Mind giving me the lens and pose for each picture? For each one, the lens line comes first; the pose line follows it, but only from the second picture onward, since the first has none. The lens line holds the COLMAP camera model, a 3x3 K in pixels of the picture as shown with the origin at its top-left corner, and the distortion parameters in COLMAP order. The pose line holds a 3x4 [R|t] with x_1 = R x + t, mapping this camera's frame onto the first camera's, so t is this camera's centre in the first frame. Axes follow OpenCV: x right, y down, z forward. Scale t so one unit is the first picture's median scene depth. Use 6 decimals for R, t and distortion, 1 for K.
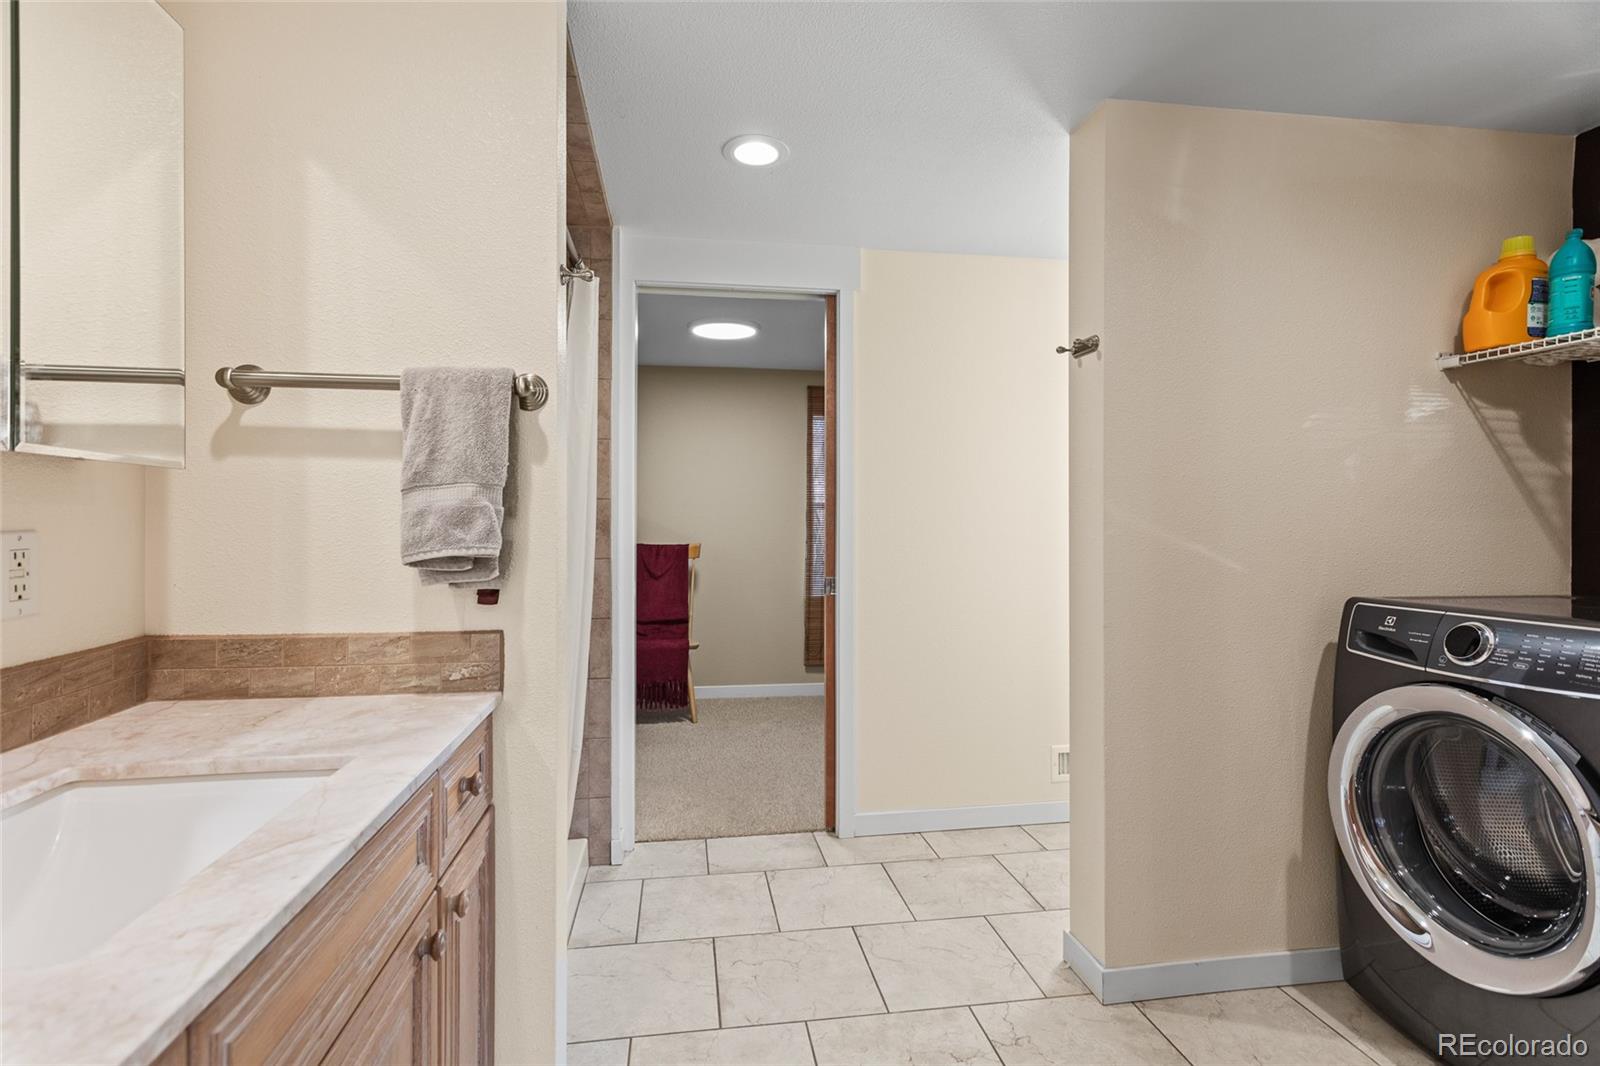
lens RADIAL K [[784.7, 0, 801.4], [0, 784.7, 526.0], [0, 0, 1]] dist [-0.001458, 0.001335]
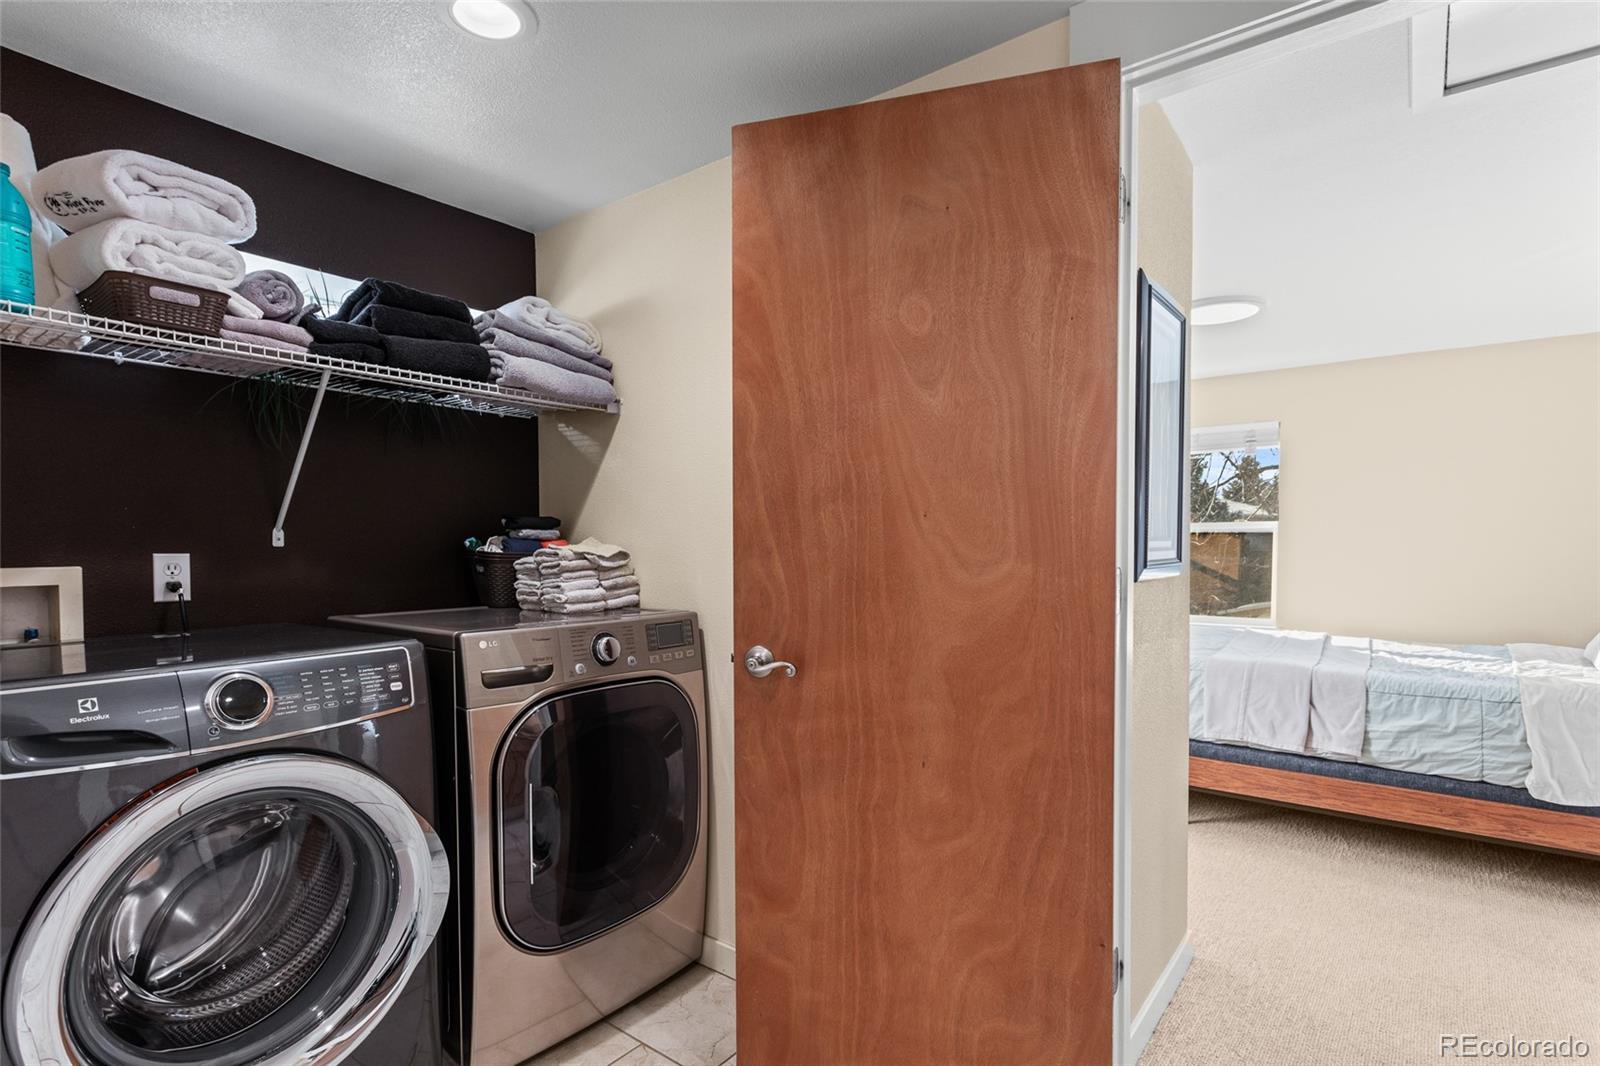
lens RADIAL K [[784.7, 0, 800.2], [0, 784.7, 536.6], [0, 0, 1]] dist [-0.001458, 0.001335]
pose [[-0.682749, 0.004093, 0.730641, -0.128932], [0.004003, 0.999990, -0.001861, -0.015486], [-0.730642, 0.001655, -0.682759, 1.154798]]
